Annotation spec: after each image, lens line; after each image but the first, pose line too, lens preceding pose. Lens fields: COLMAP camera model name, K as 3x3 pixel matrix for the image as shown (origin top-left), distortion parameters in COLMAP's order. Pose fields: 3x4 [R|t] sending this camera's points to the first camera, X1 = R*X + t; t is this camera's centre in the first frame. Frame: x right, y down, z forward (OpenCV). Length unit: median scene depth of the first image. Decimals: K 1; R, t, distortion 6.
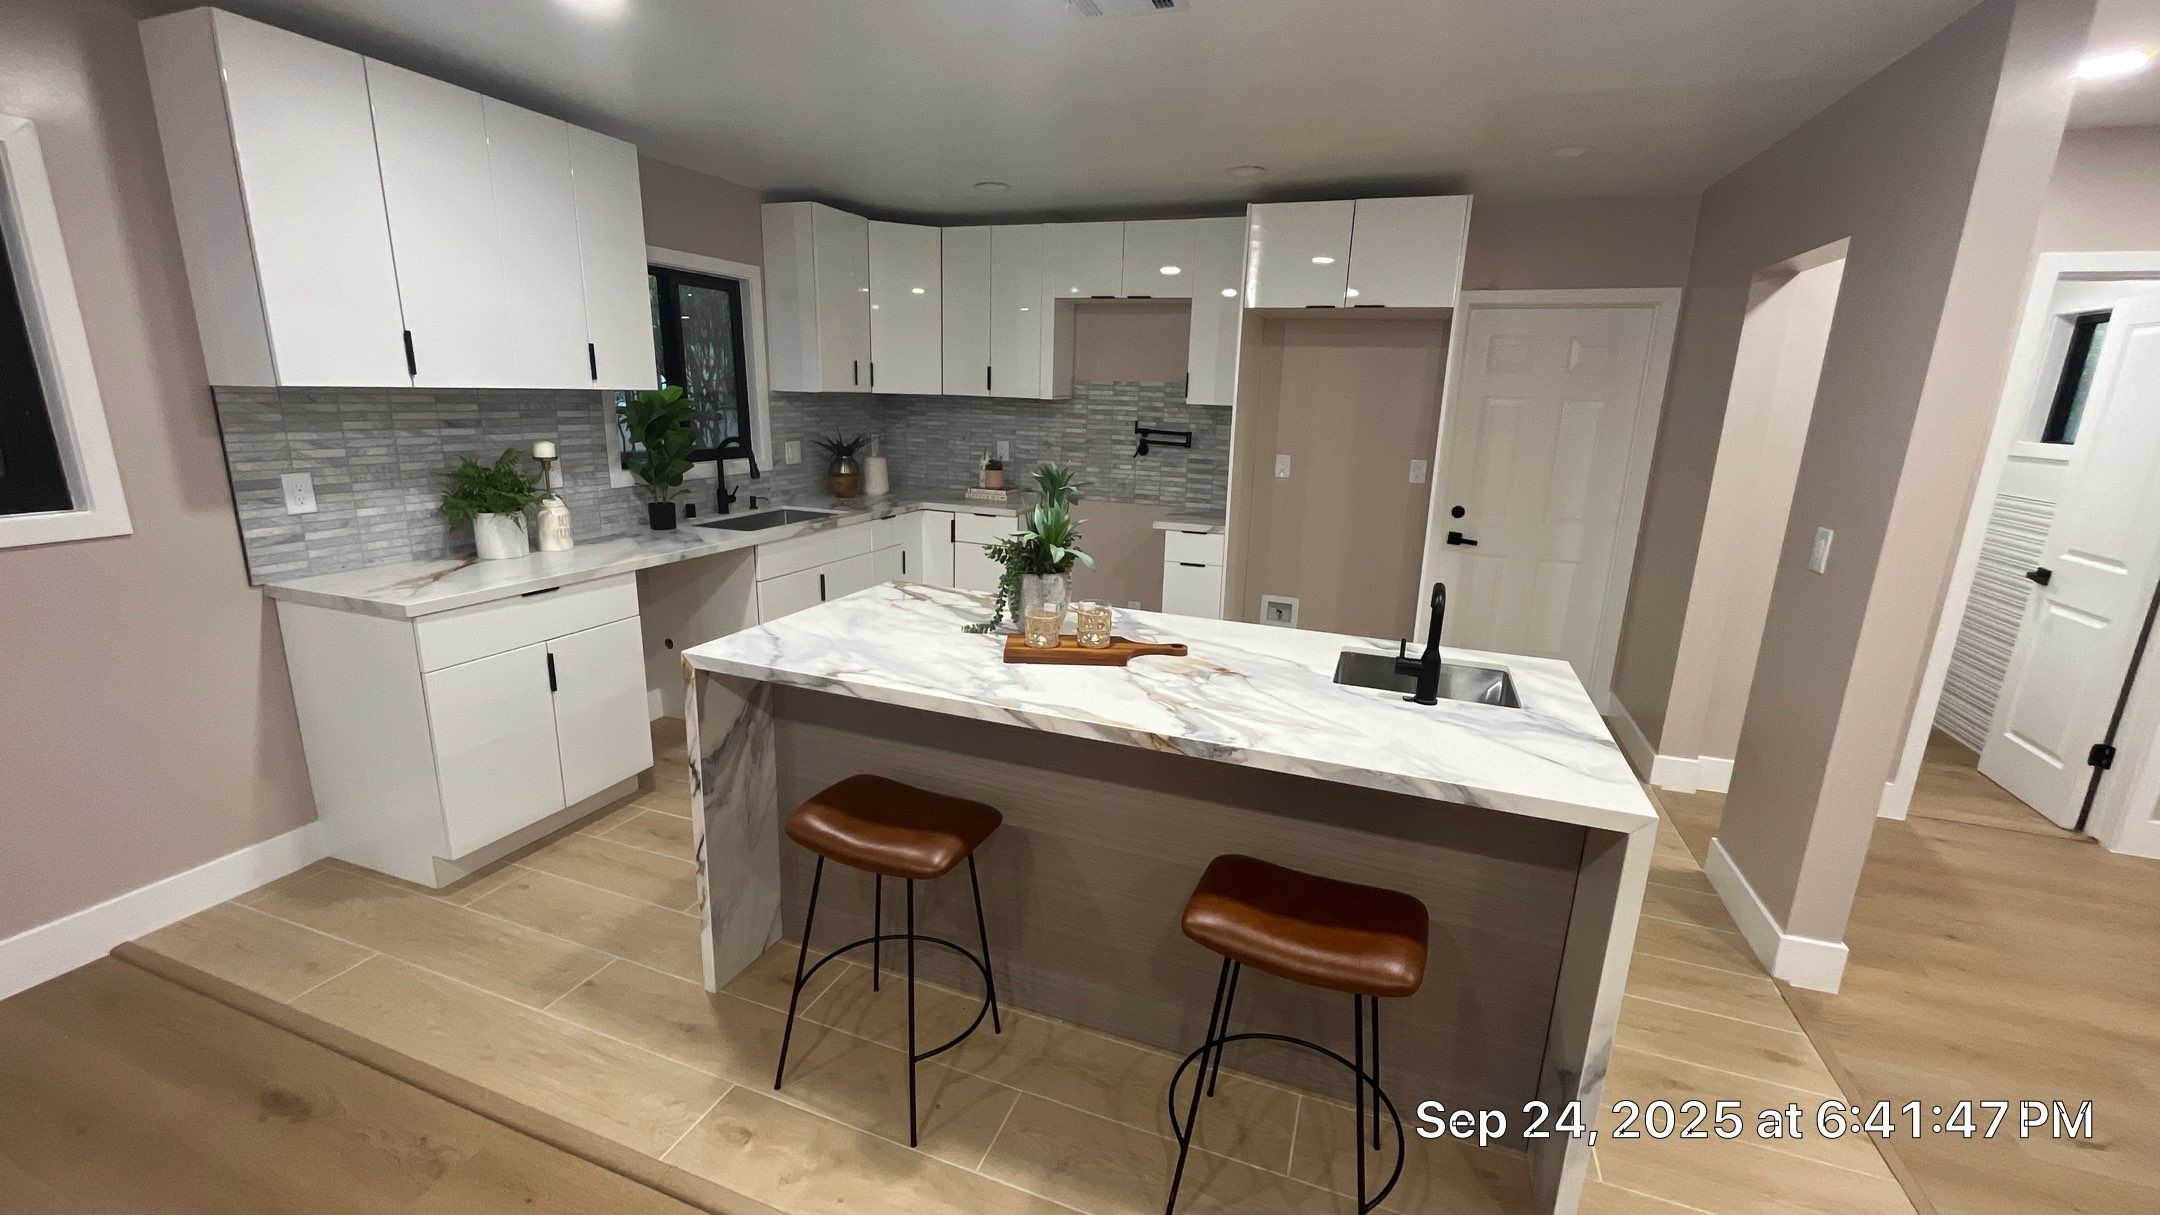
lens RADIAL K [[882.8, 0, 1071.1], [0, 882.8, 604.2], [0, 0, 1]] dist [-0.006750, 0.001396]
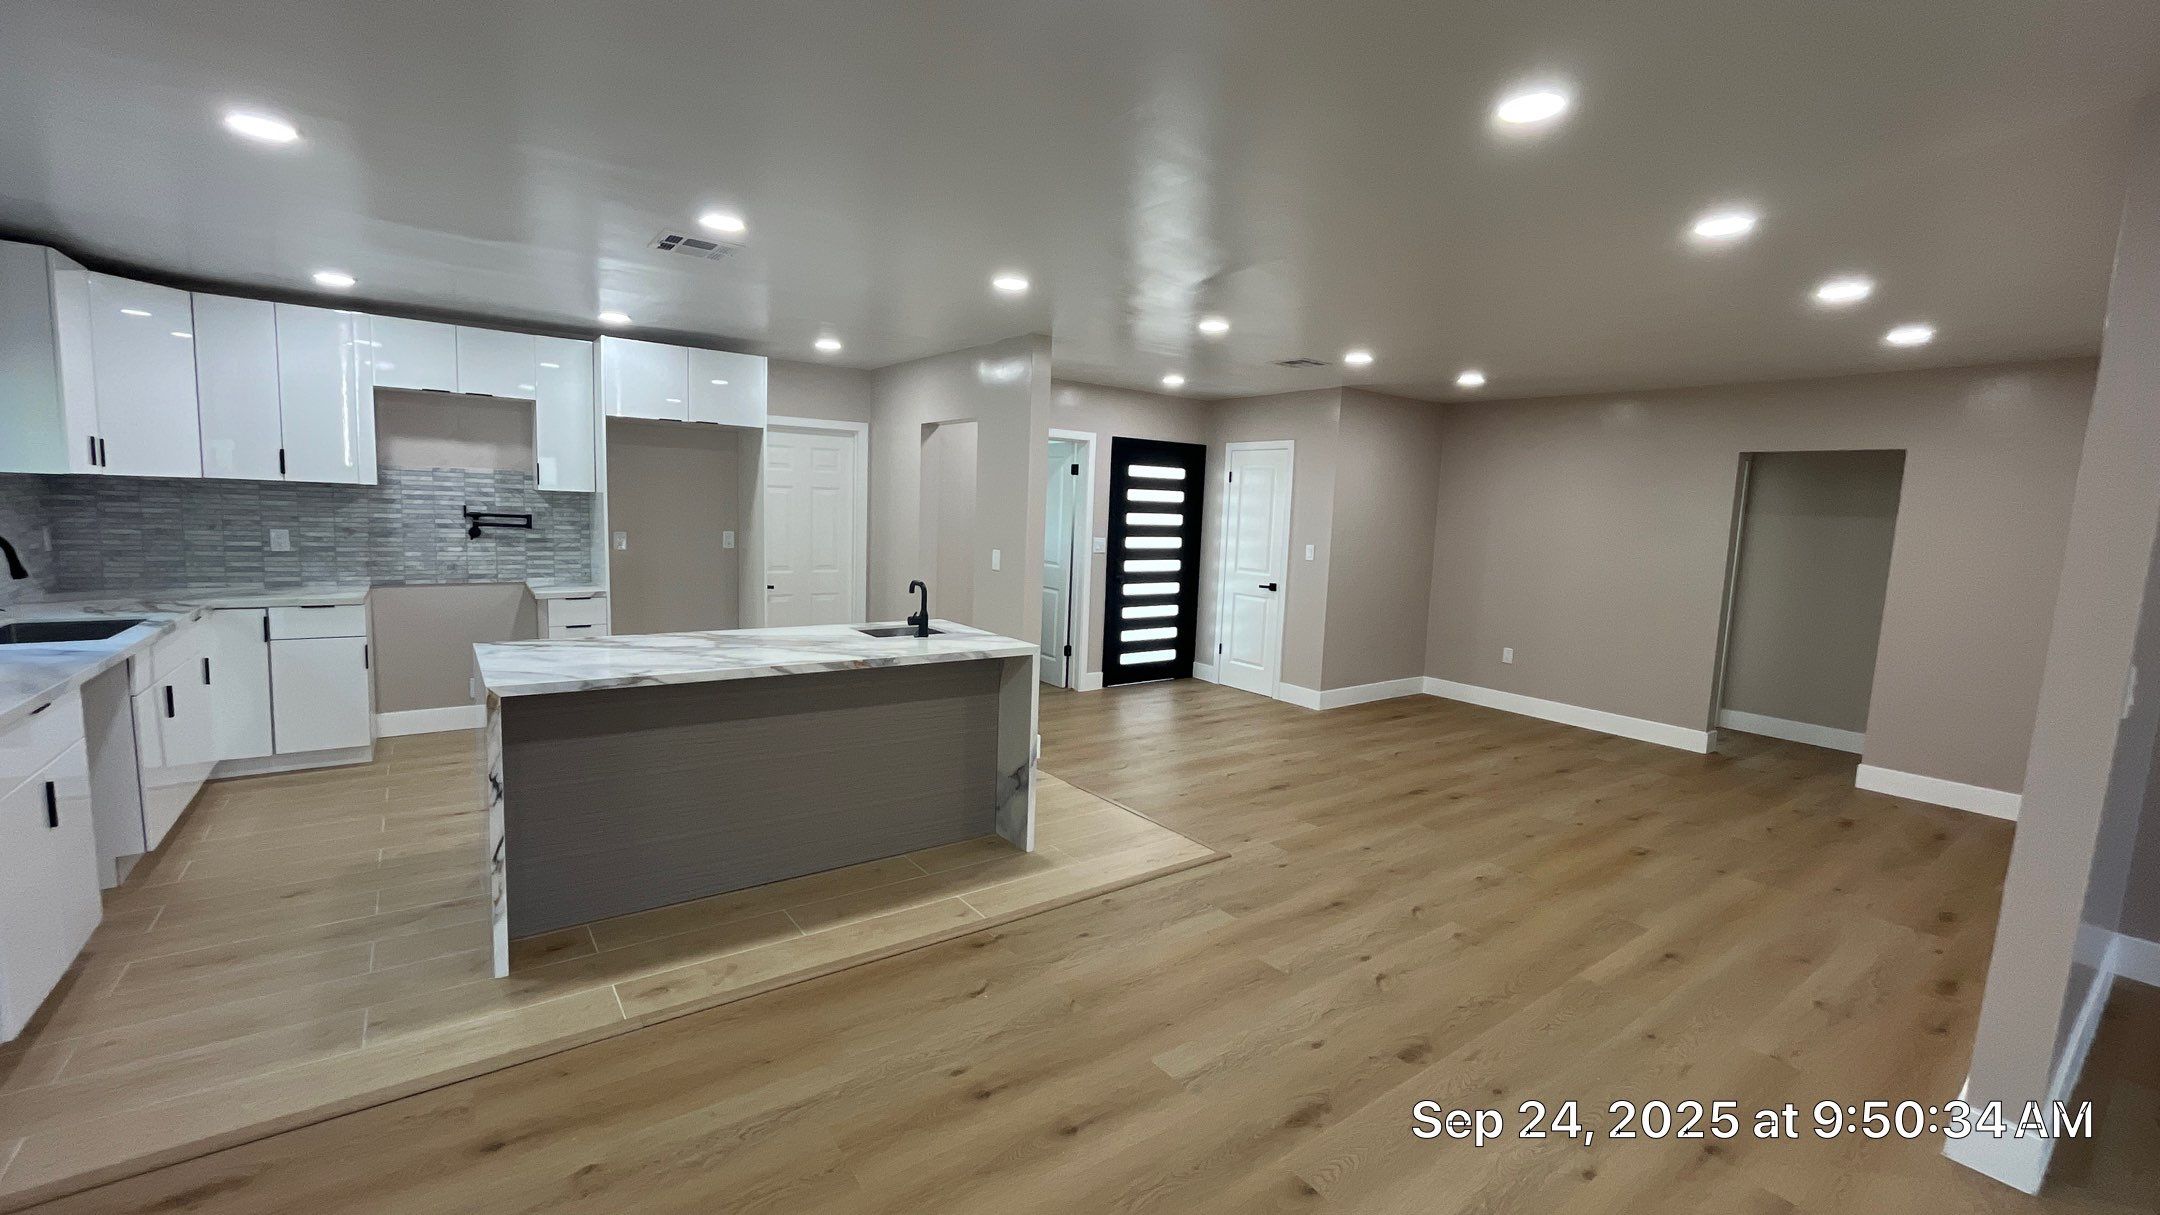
lens RADIAL K [[882.8, 0, 1099.0], [0, 882.8, 611.5], [0, 0, 1]] dist [-0.006750, 0.001396]
pose [[0.522734, -0.110067, 0.845361, -0.677198], [0.179538, 0.983603, 0.017049, 0.055096], [-0.833376, 0.142862, 0.533924, -0.274286]]
